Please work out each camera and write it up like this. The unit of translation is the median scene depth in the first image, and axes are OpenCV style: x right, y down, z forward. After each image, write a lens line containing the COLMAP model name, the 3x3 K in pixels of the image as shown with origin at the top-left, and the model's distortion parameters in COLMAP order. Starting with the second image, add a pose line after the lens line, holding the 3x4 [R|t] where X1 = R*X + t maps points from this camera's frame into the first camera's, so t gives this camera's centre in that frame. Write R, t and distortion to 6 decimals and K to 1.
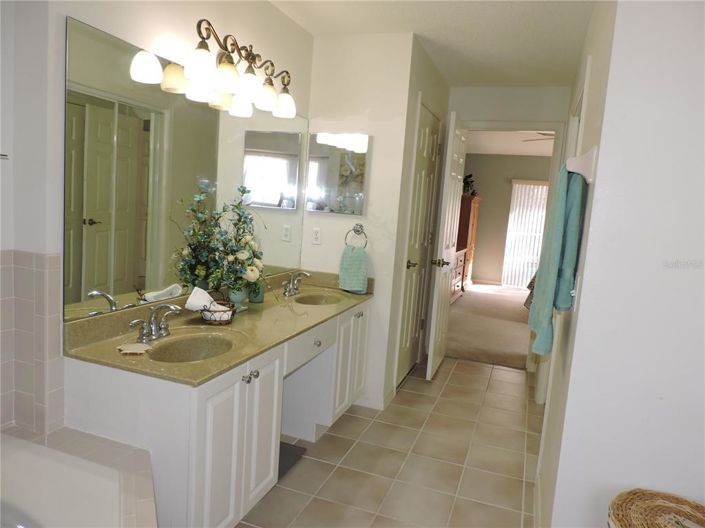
lens RADIAL K [[502.1, 0, 355.8], [0, 502.1, 264.6], [0, 0, 1]] dist [-0.020850, 0.005509]
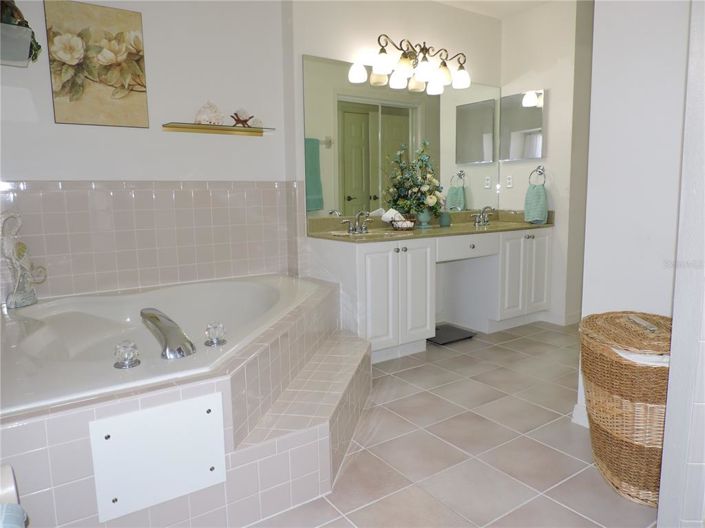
lens RADIAL K [[502.1, 0, 352.8], [0, 502.1, 264.5], [0, 0, 1]] dist [-0.020850, 0.005509]
pose [[0.803068, -0.008169, -0.595831, 0.460880], [0.003102, 0.999950, -0.009528, 0.212226], [0.595879, 0.005804, 0.803053, -0.277770]]
